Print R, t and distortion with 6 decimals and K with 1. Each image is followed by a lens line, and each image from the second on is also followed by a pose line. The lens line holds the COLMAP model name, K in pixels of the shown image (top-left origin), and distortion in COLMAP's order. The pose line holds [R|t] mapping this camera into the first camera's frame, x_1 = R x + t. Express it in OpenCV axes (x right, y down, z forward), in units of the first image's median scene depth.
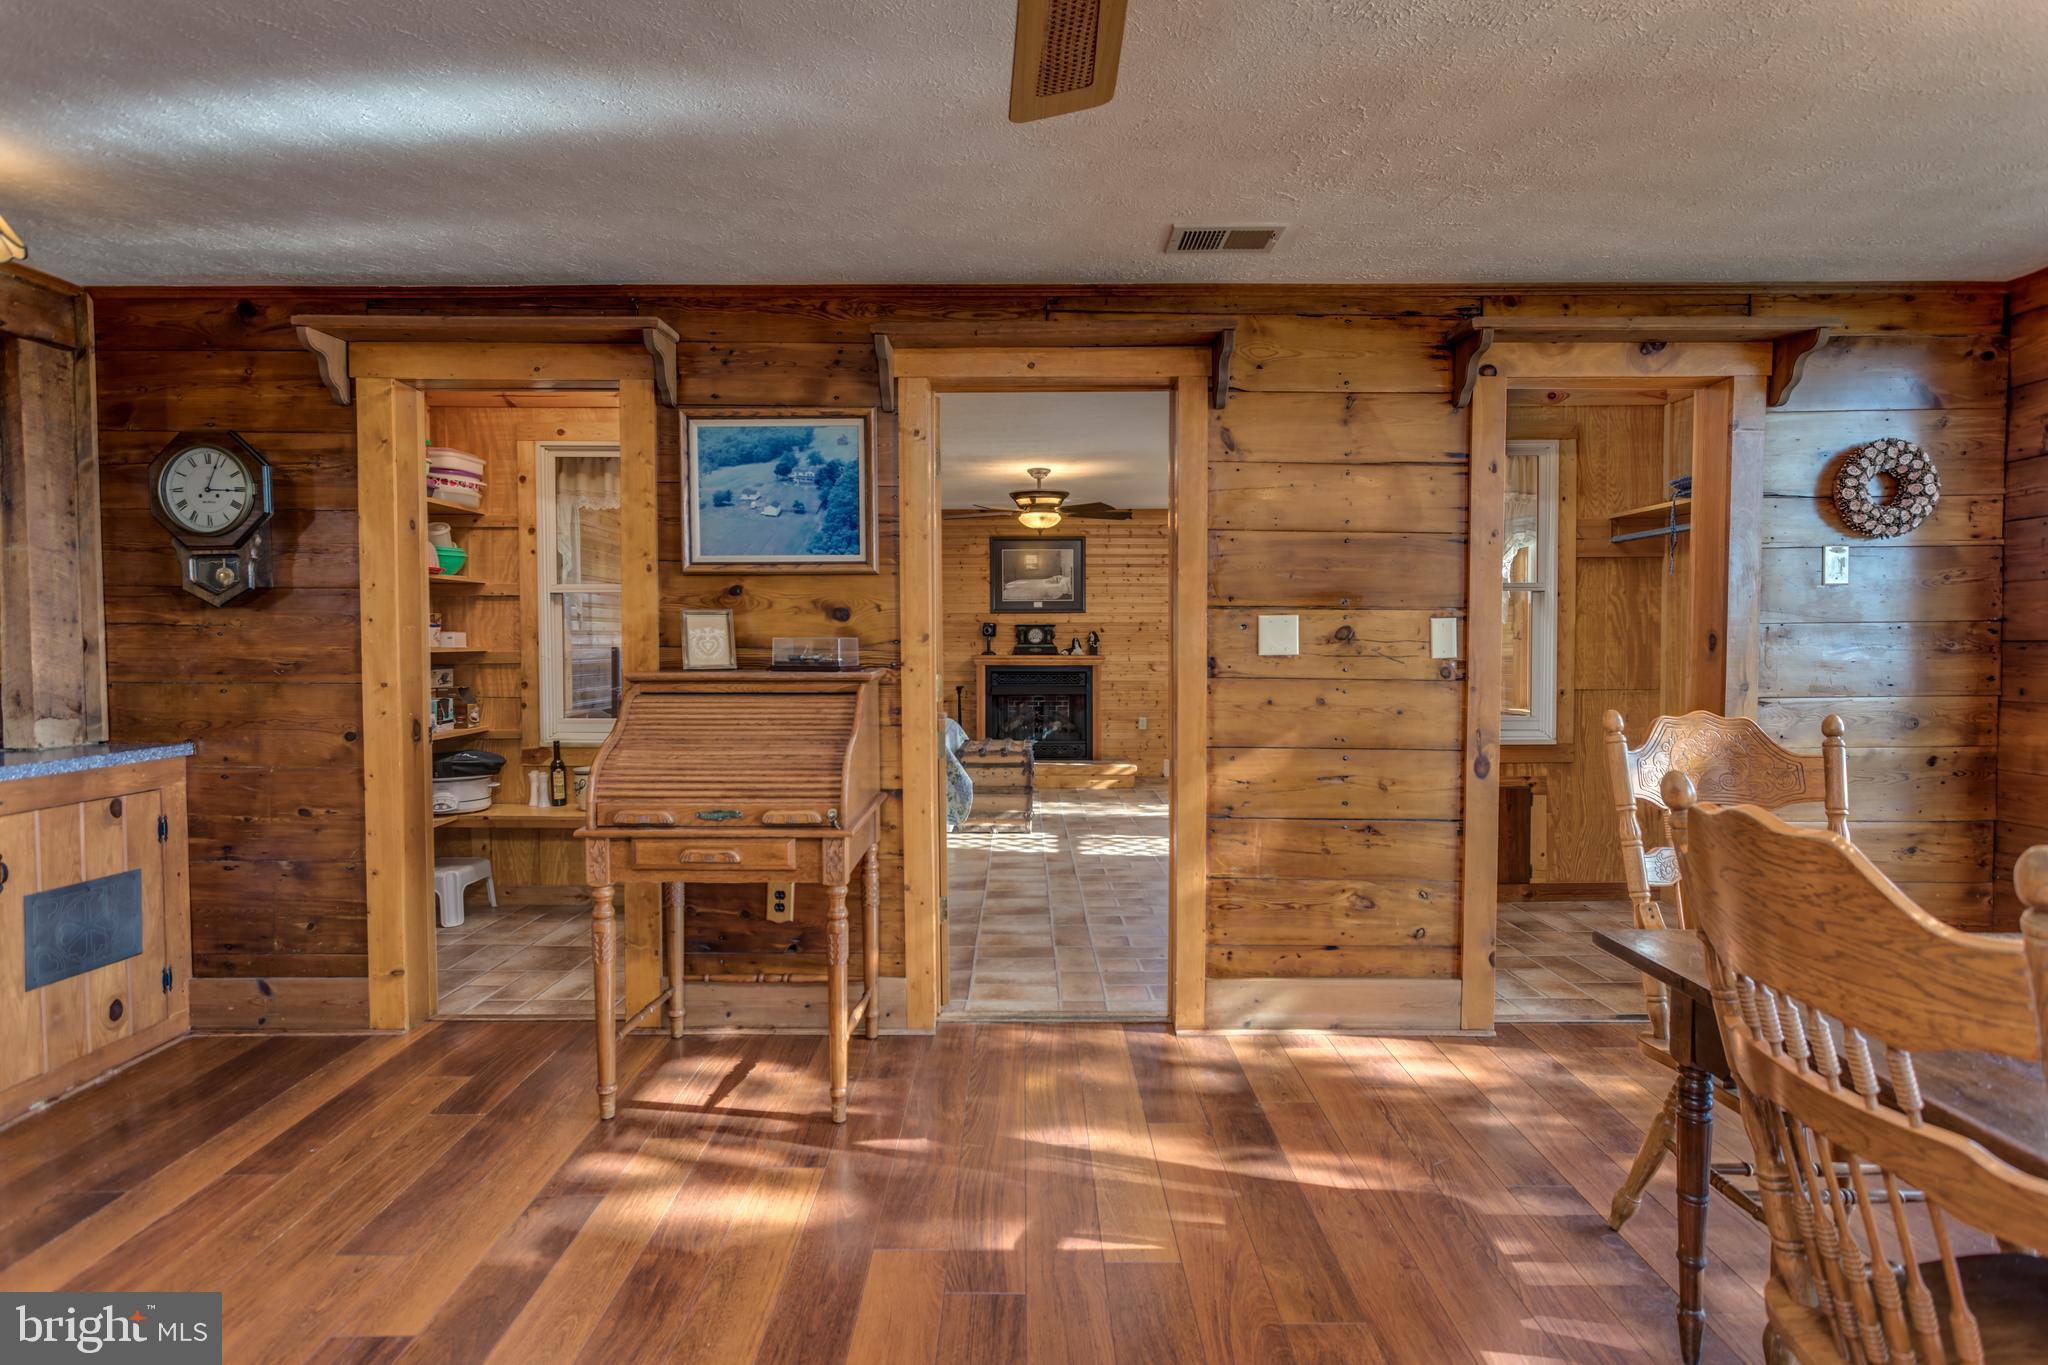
lens RADIAL K [[1013.3, 0, 1024.0], [0, 1013.3, 672.4], [0, 0, 1]] dist [-0.000213, 0.001179]
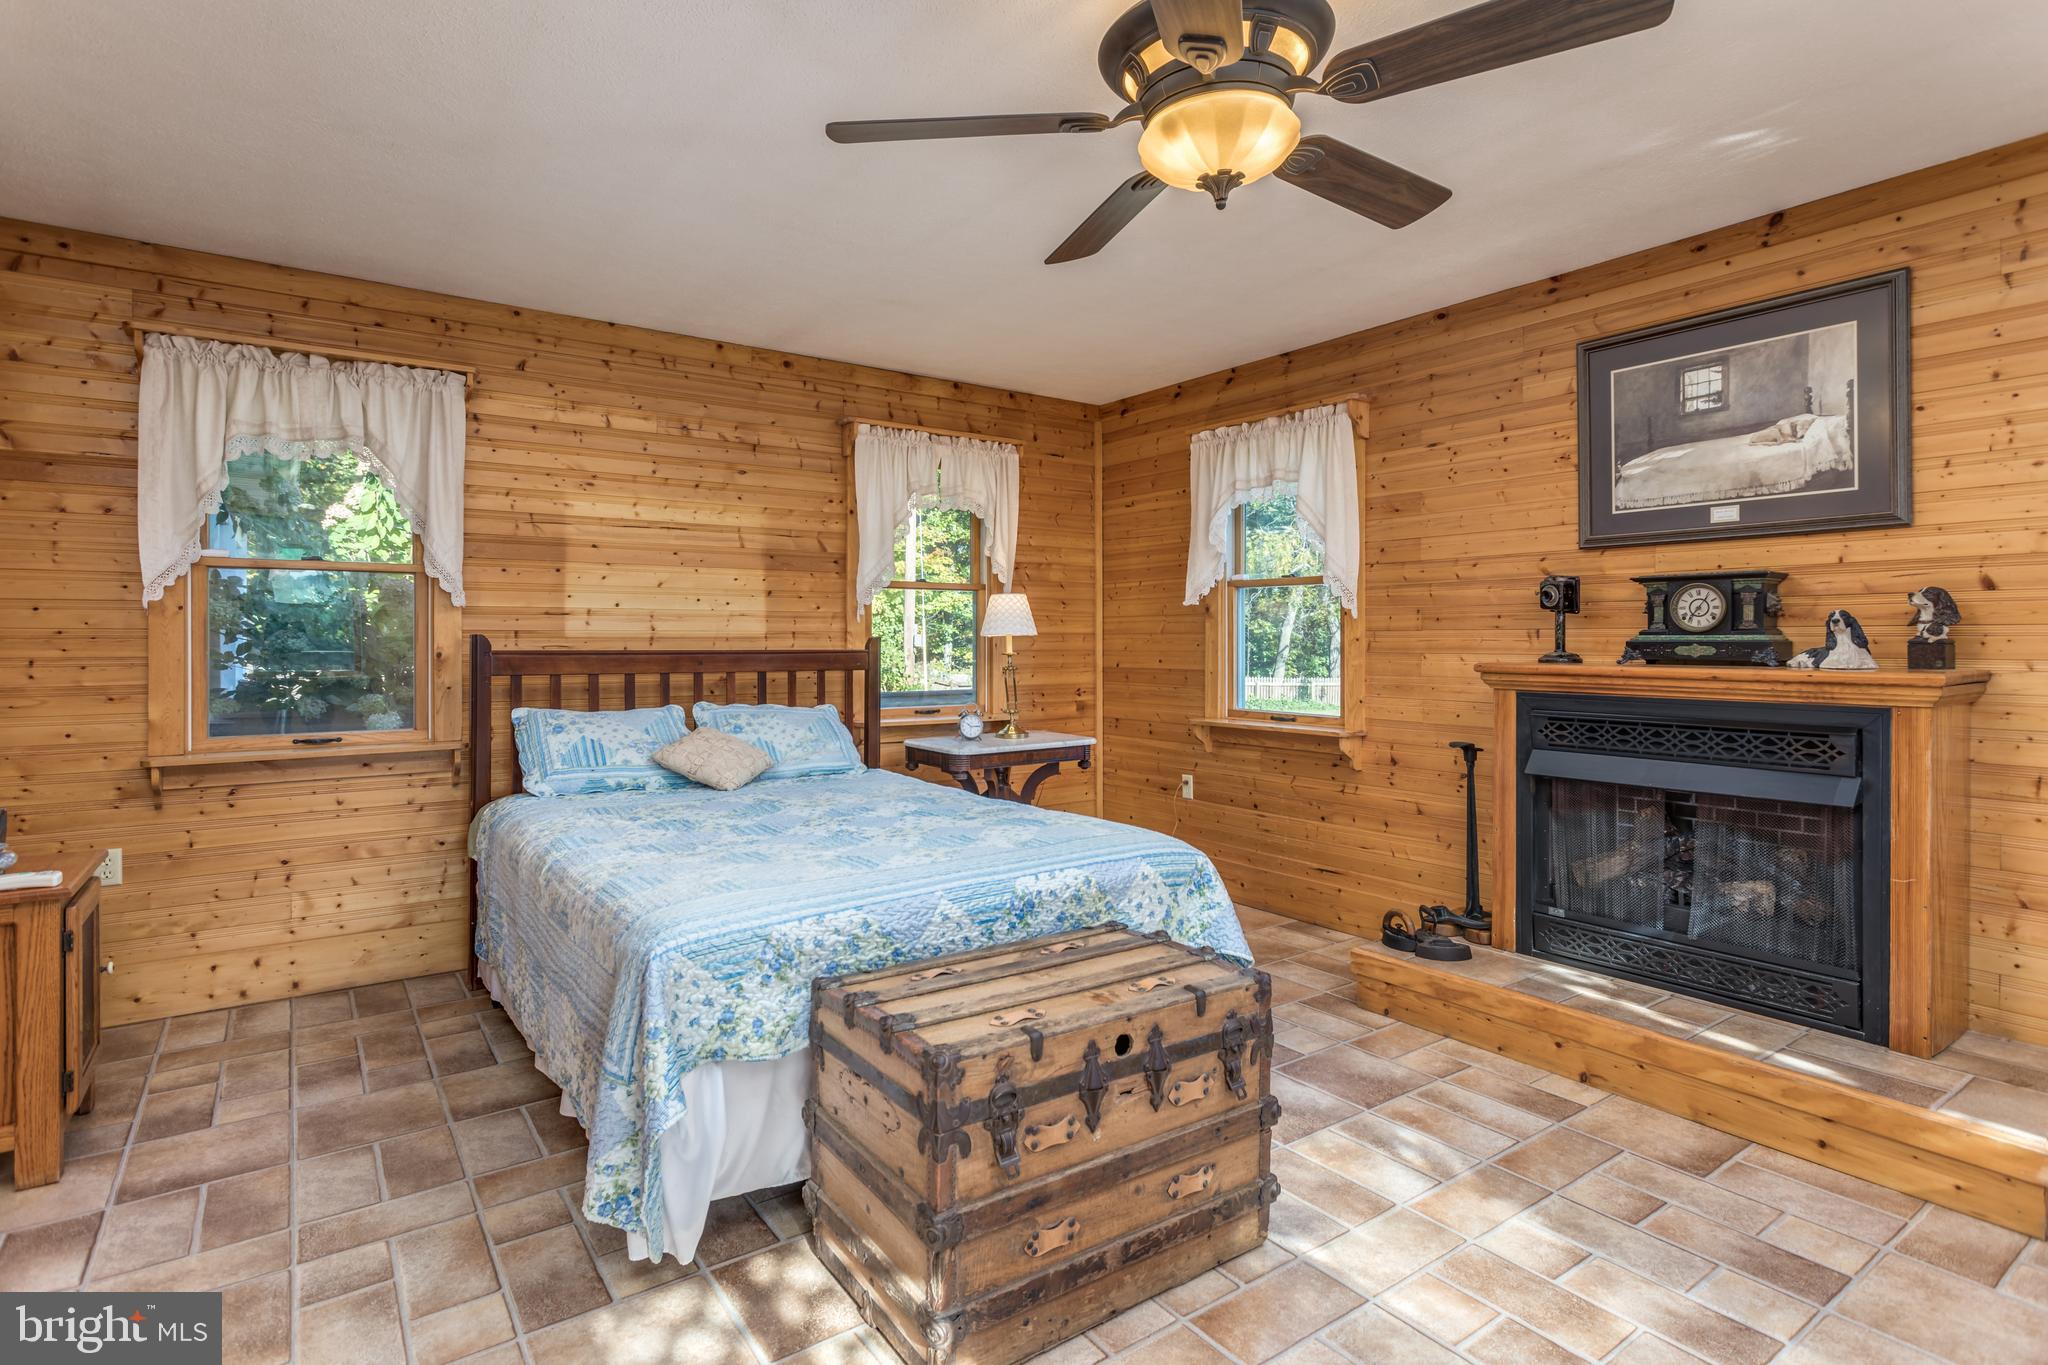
lens RADIAL K [[1031.9, 0, 1018.3], [0, 1031.9, 639.9], [0, 0, 1]] dist [-0.000668, 0.002650]
pose [[0.581381, 0.002141, -0.813629, 0.154541], [-0.027852, 0.999463, -0.017272, -0.013721], [0.813154, 0.032703, 0.581128, 0.619813]]
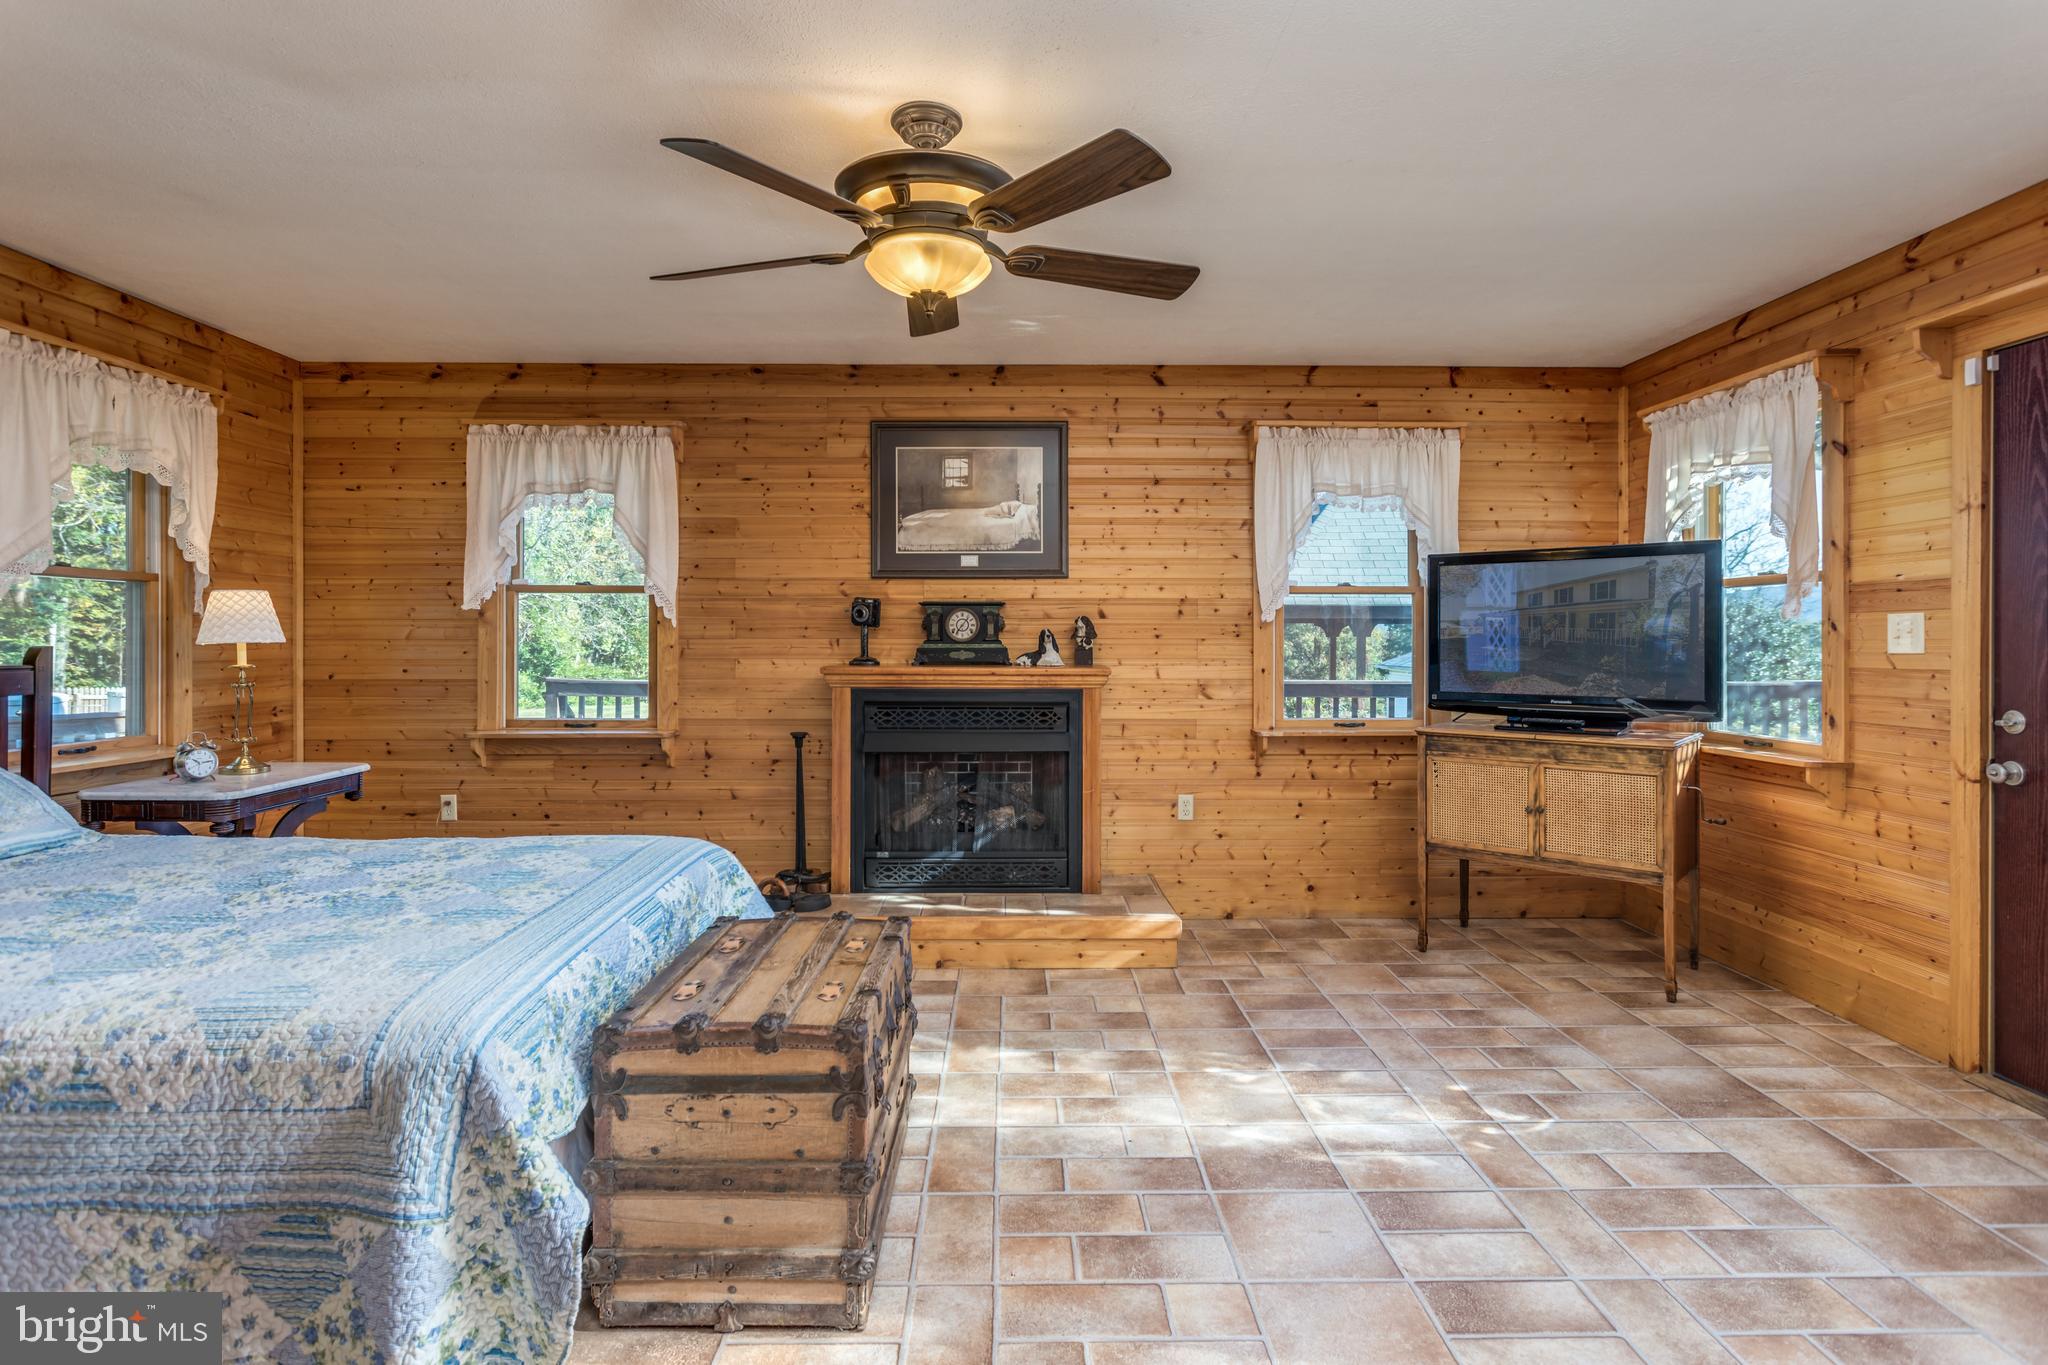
lens RADIAL K [[1031.9, 0, 1018.3], [0, 1031.9, 639.9], [0, 0, 1]] dist [-0.000668, 0.002650]
pose [[0.999949, 0.002833, 0.009741, 0.032445], [-0.002523, 0.999496, -0.031659, -0.013931], [-0.009825, 0.031633, 0.999451, 0.510833]]
